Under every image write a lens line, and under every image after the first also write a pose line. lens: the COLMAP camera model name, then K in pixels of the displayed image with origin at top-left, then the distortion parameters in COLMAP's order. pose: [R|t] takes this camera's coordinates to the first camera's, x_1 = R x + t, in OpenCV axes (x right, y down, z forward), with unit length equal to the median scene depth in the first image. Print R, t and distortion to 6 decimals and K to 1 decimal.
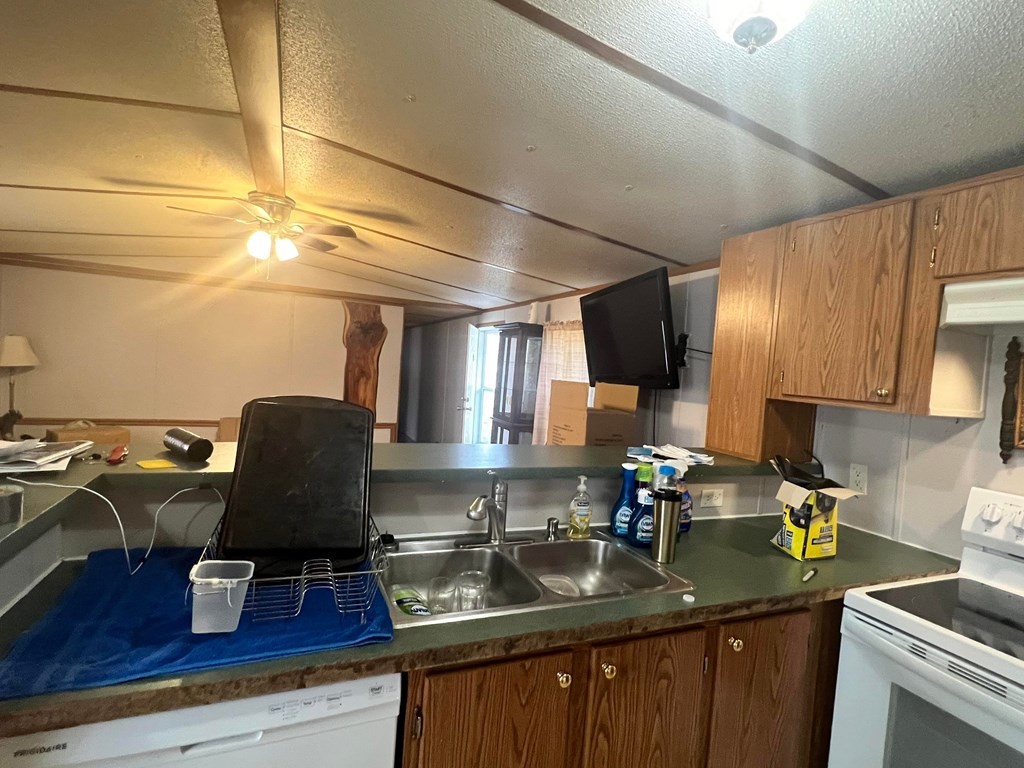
lens RADIAL K [[504.4, 0, 505.3], [0, 504.4, 384.9], [0, 0, 1]] dist [-0.003825, 0.001628]
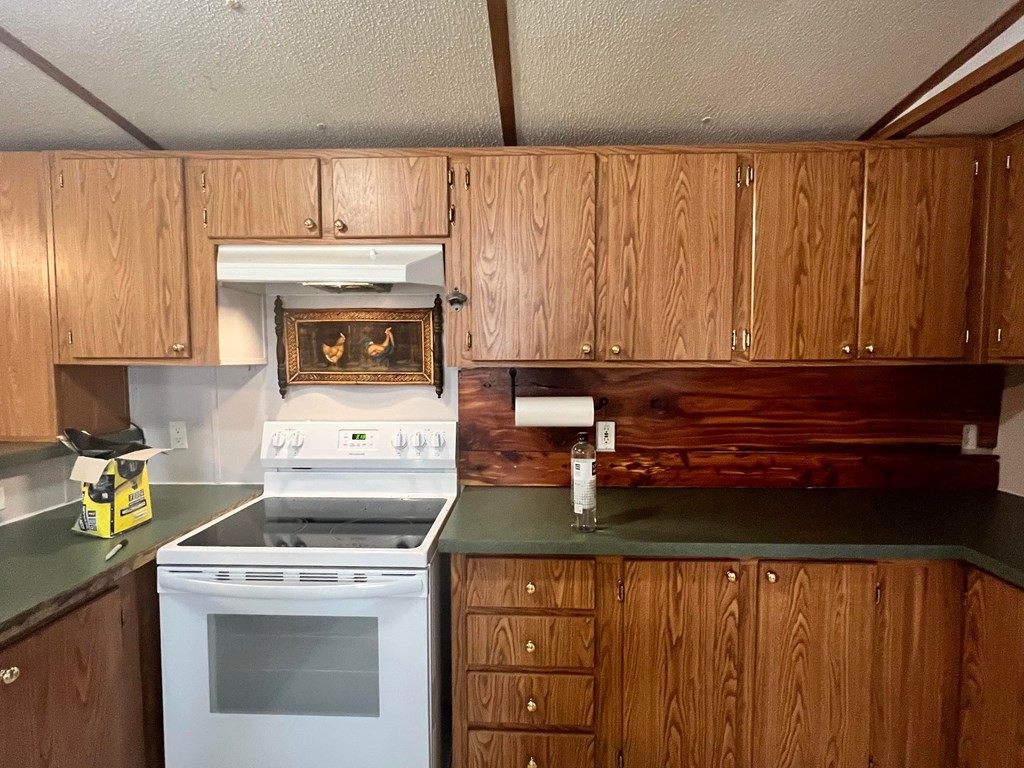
lens RADIAL K [[504.4, 0, 510.8], [0, 504.4, 385.2], [0, 0, 1]] dist [-0.003825, 0.001628]
pose [[0.419642, -0.126813, 0.898788, 0.109468], [0.063781, 0.991865, 0.110166, 0.022438], [-0.905446, 0.011095, 0.424316, -0.039409]]
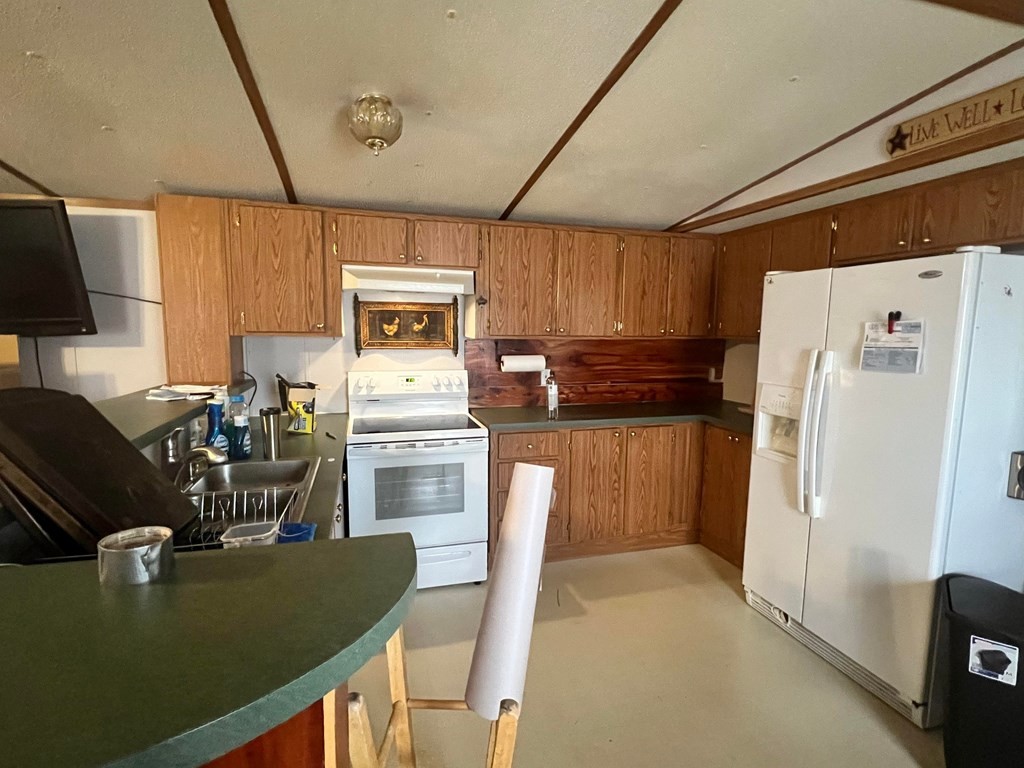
lens RADIAL K [[504.4, 0, 510.0], [0, 504.4, 385.3], [0, 0, 1]] dist [-0.003825, 0.001628]
pose [[0.114734, -0.186387, 0.975754, -0.892987], [0.030898, 0.982435, 0.184030, -0.082963], [-0.992916, 0.009034, 0.118478, 0.167513]]
